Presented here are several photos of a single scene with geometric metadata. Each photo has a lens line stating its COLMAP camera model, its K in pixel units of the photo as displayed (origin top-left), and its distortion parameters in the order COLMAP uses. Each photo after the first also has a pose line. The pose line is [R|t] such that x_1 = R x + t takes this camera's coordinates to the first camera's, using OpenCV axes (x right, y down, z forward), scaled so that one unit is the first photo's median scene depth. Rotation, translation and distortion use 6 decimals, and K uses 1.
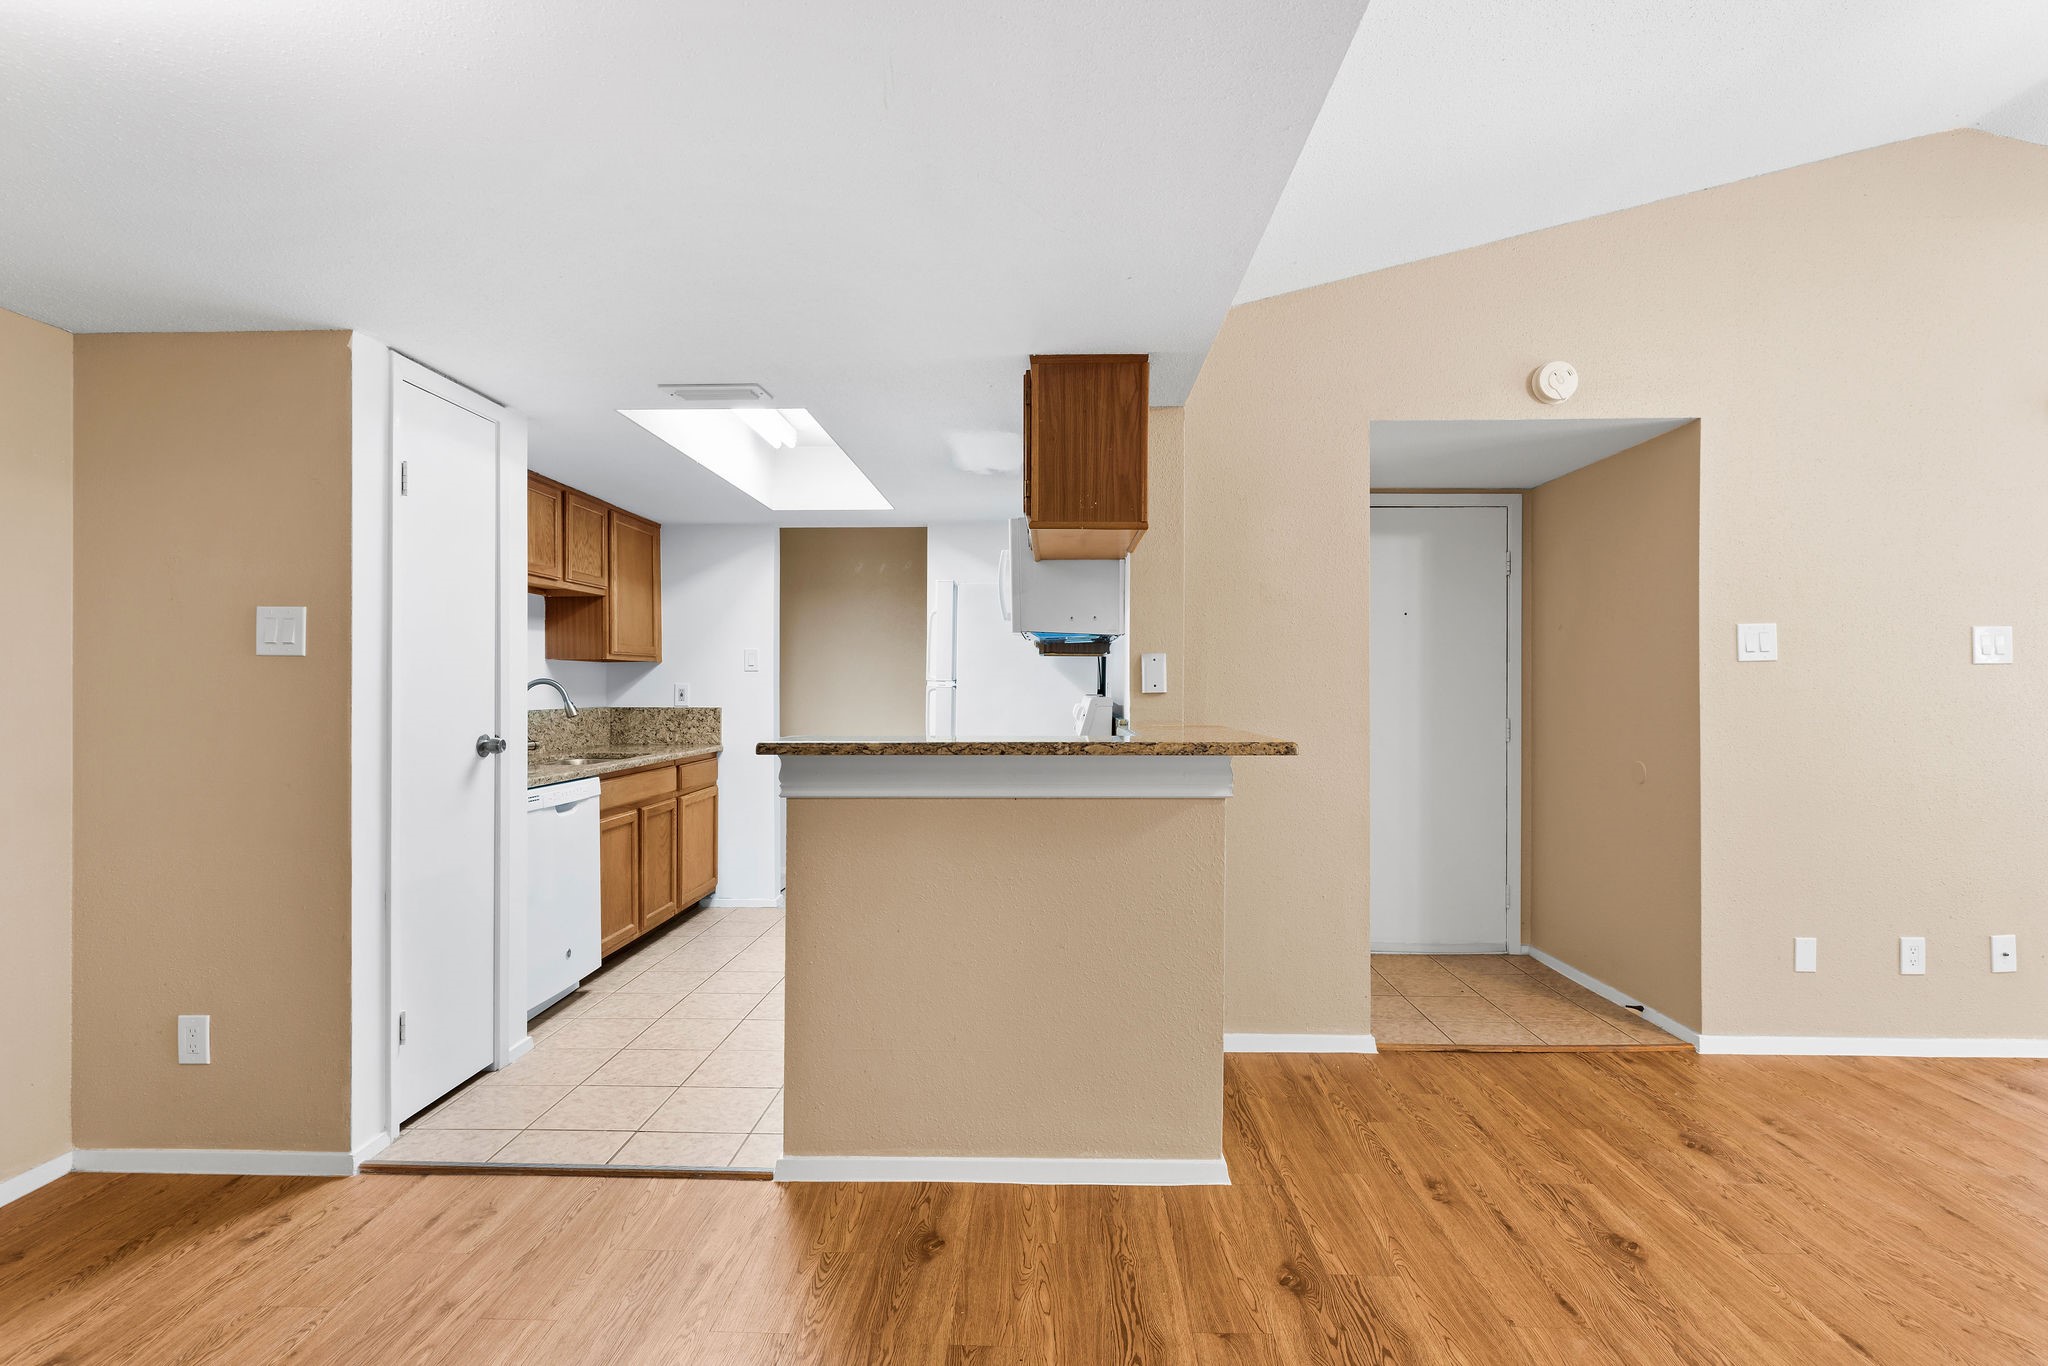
lens RADIAL K [[1008.7, 0, 1030.3], [0, 1008.7, 689.1], [0, 0, 1]] dist [-0.001018, 0.000488]
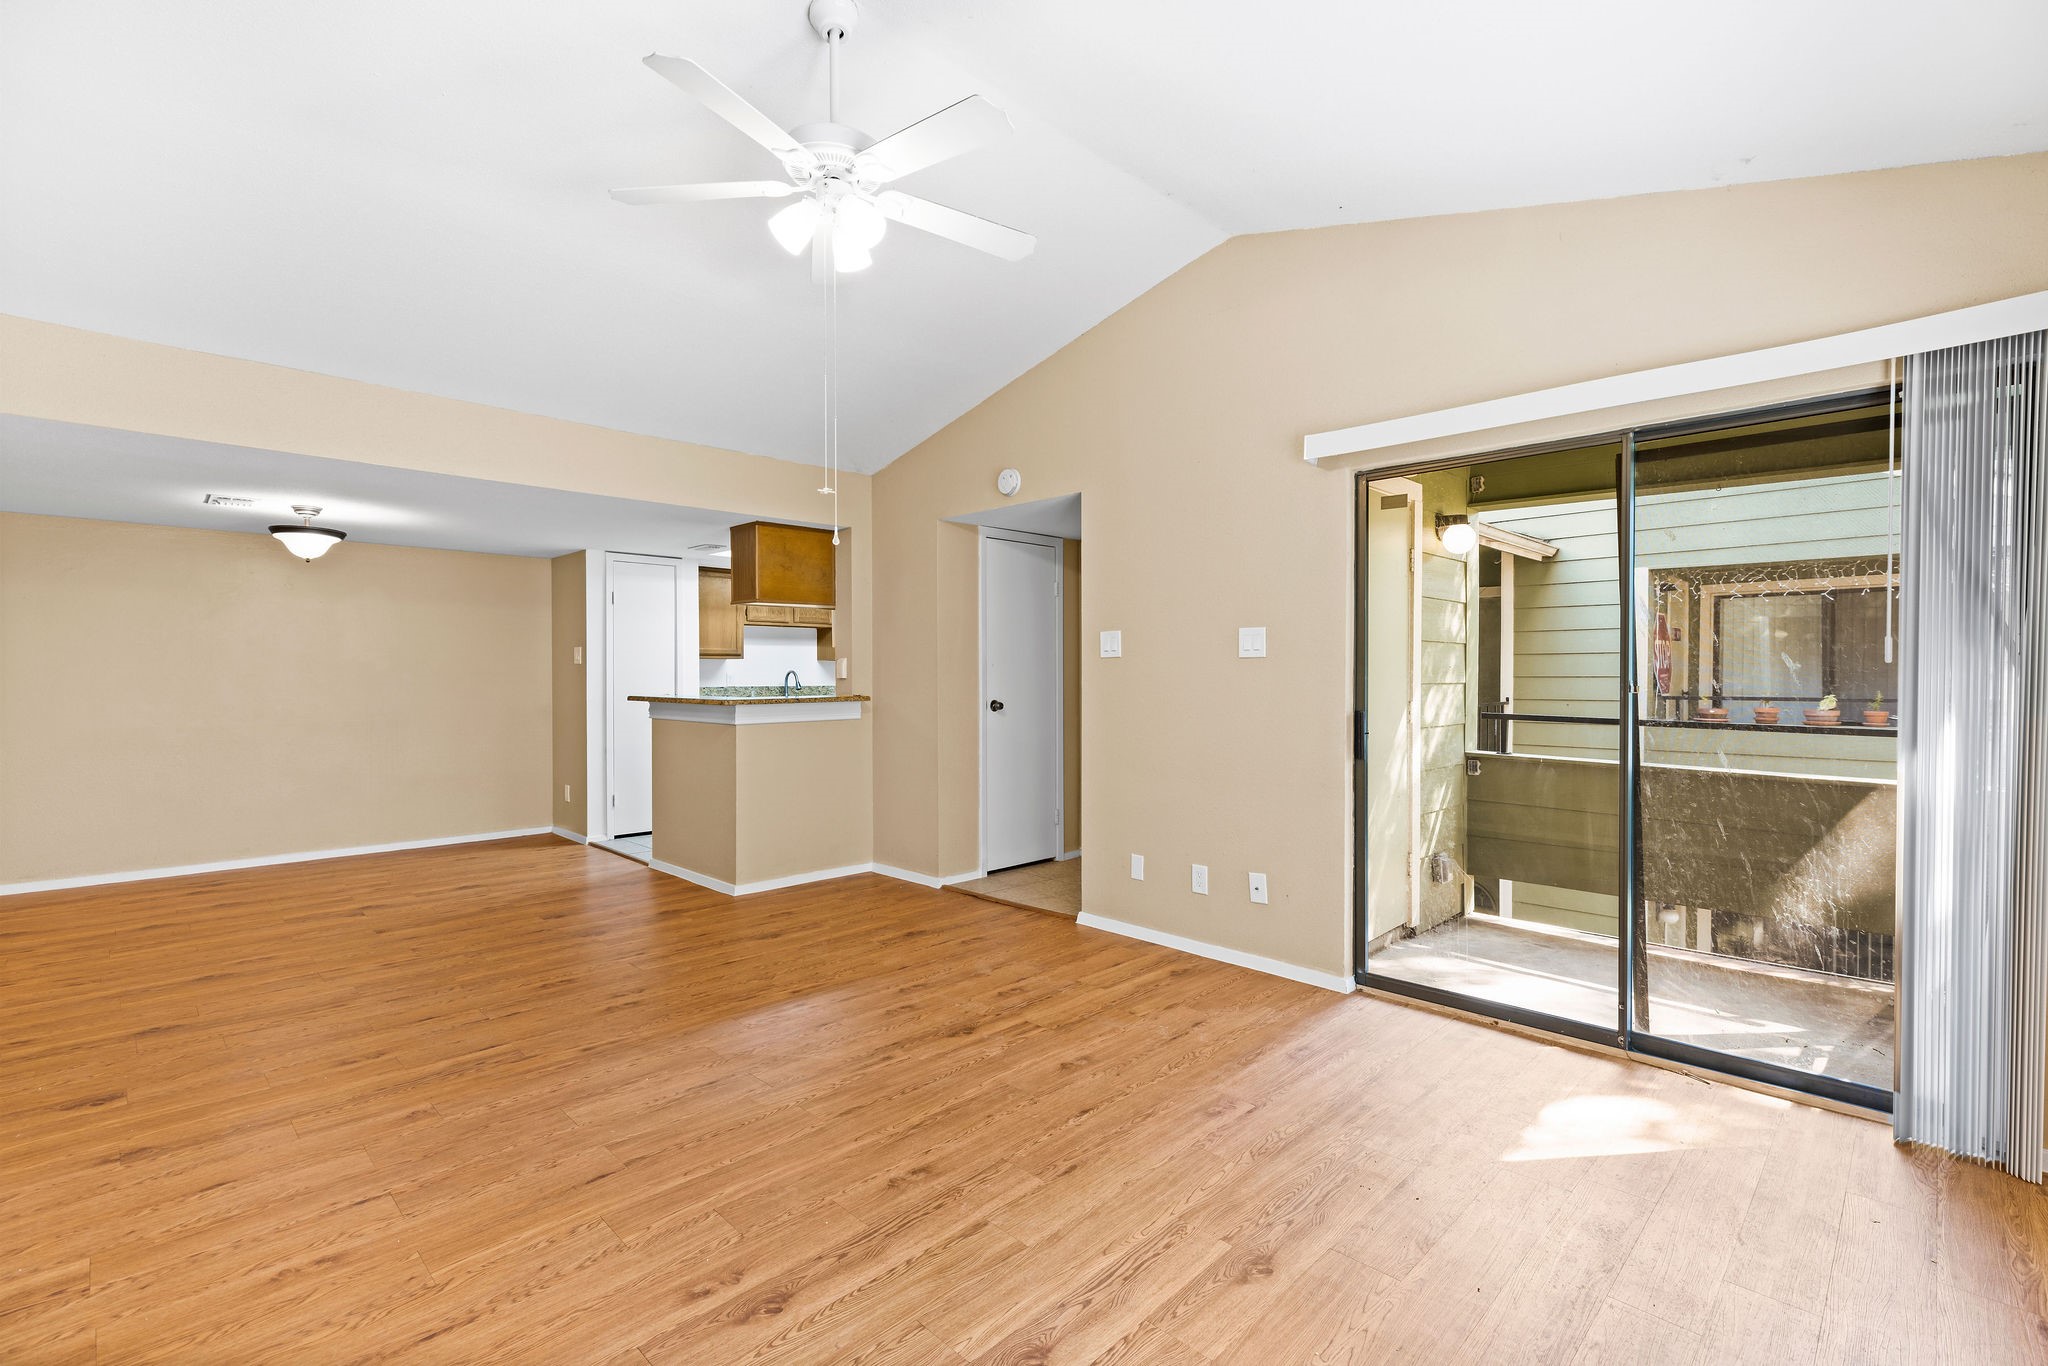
lens RADIAL K [[923.5, 0, 1028.0], [0, 923.5, 677.7], [0, 0, 1]] dist [0.002042, 0.001159]
pose [[0.726178, 0.003815, -0.687496, 1.745213], [-0.001493, 0.999991, 0.003973, -0.004417], [0.687505, -0.001859, 0.726177, -0.037644]]
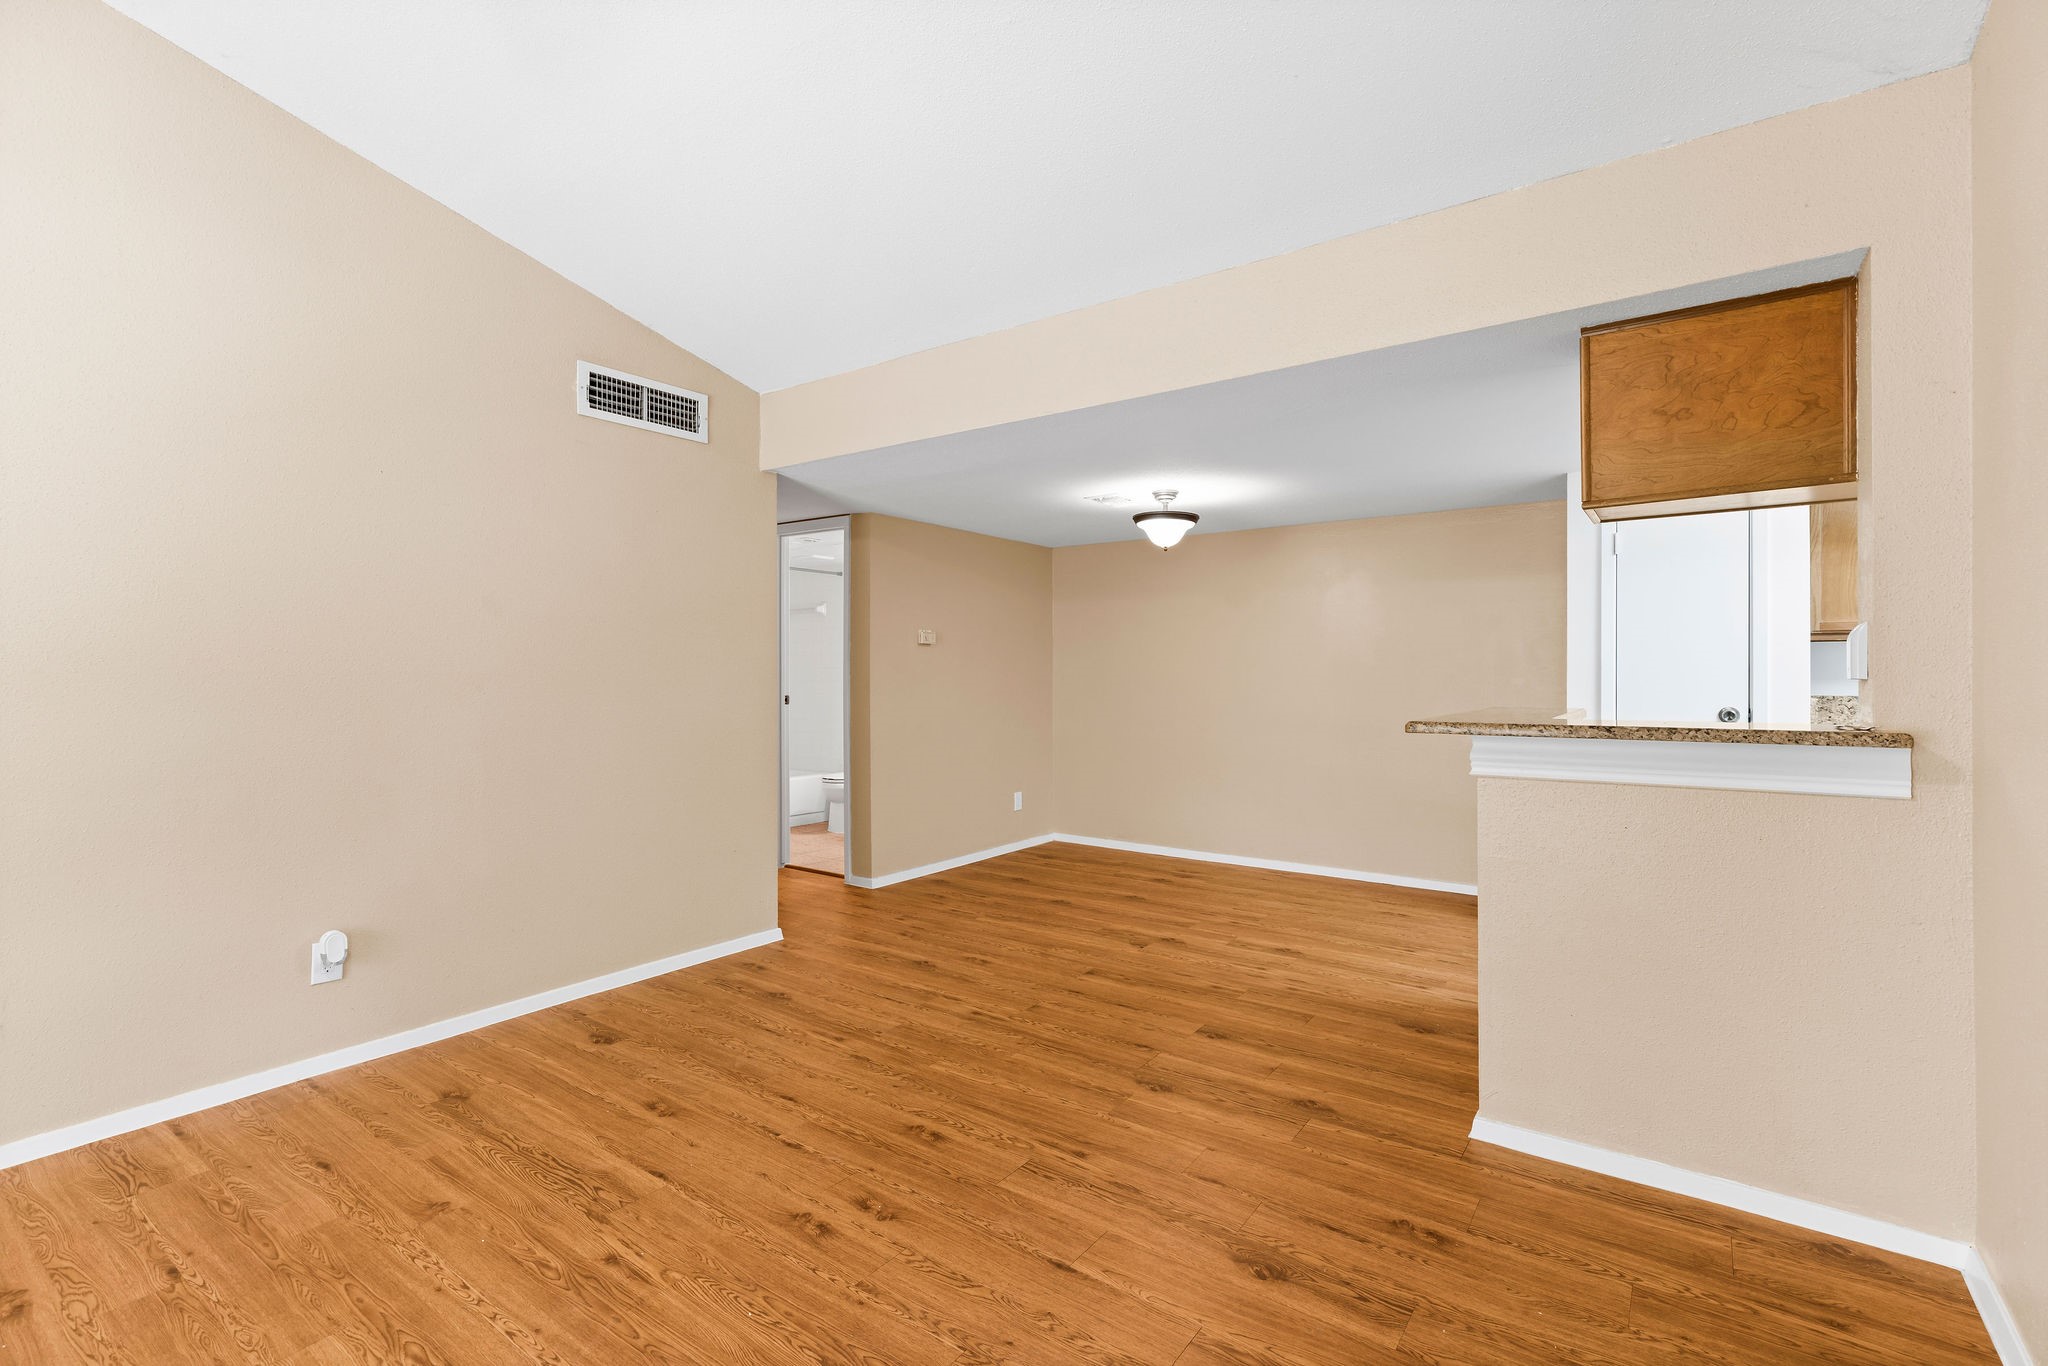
lens RADIAL K [[923.5, 0, 1028.0], [0, 923.5, 677.7], [0, 0, 1]] dist [0.002042, 0.001159]
pose [[-0.563077, 0.003119, -0.826399, 1.059700], [0.000106, 0.999993, 0.003702, 0.001790], [0.826405, 0.001996, -0.563073, 0.972723]]
